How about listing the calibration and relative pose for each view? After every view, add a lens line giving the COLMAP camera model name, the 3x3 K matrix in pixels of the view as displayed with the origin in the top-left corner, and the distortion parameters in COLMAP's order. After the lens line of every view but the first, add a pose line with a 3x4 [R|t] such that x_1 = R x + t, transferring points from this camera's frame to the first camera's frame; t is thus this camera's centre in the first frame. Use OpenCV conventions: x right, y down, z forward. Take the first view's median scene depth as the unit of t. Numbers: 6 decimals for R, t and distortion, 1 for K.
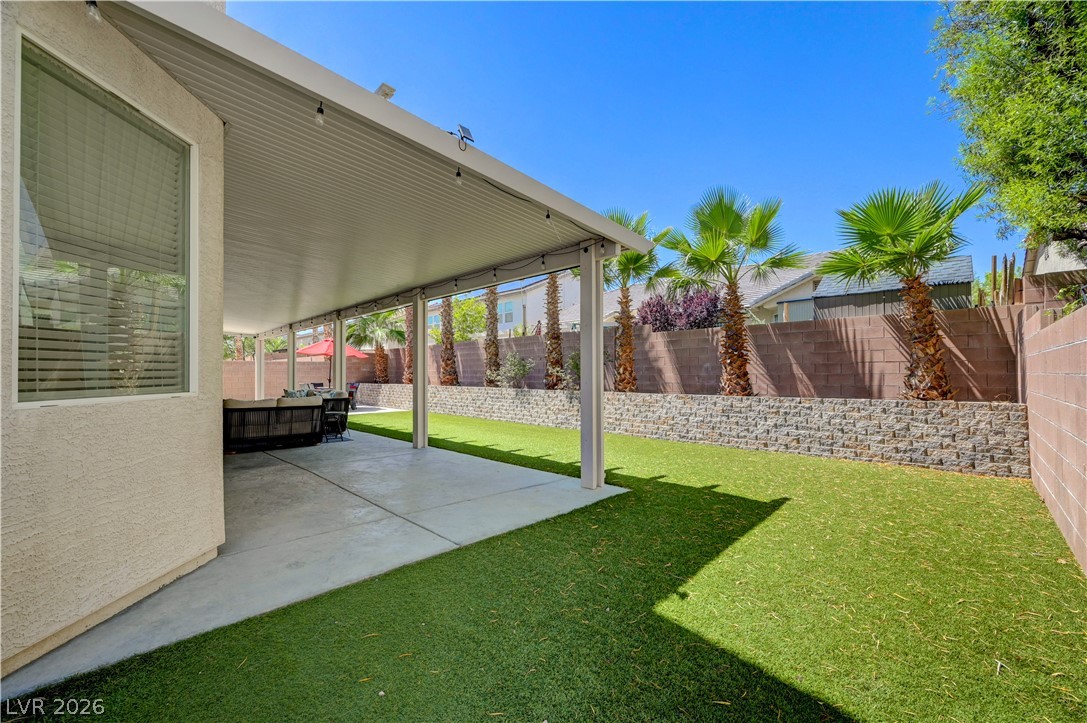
lens RADIAL K [[428.8, 0, 545.0], [0, 428.8, 365.6], [0, 0, 1]] dist [-0.001372, 0.000675]
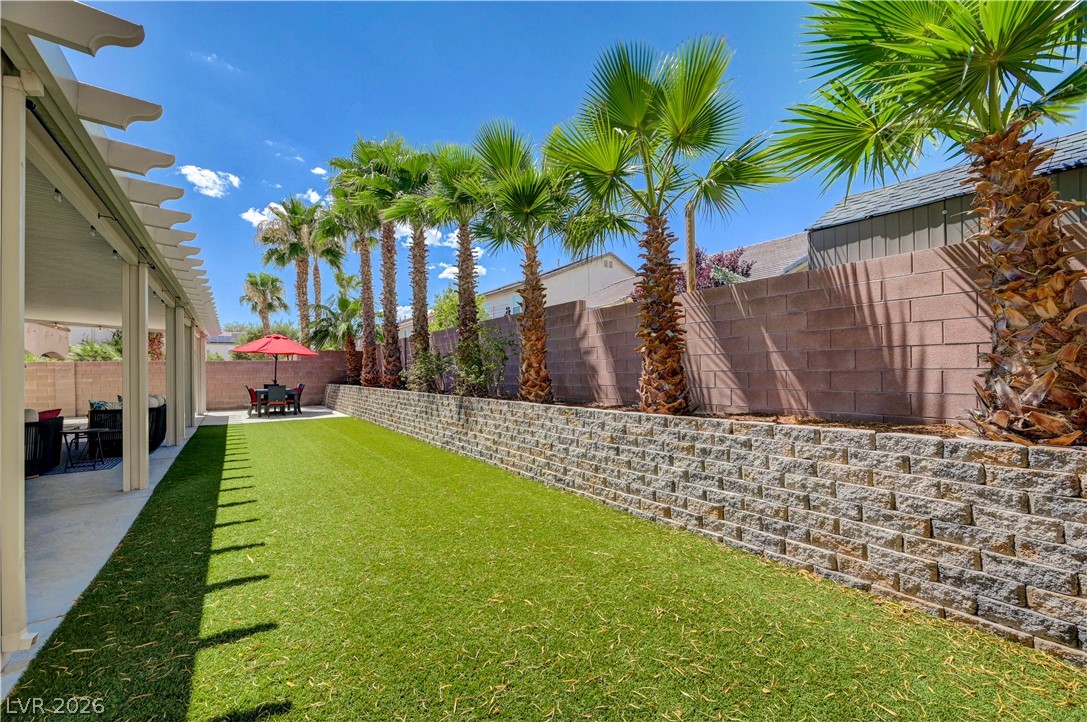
lens RADIAL K [[428.8, 0, 545.0], [0, 428.8, 365.1], [0, 0, 1]] dist [-0.001372, 0.000675]
pose [[0.985401, -0.009170, -0.170005, 0.453154], [0.009737, 0.999949, 0.002506, 0.009114], [0.169973, -0.004124, 0.985440, 0.472596]]
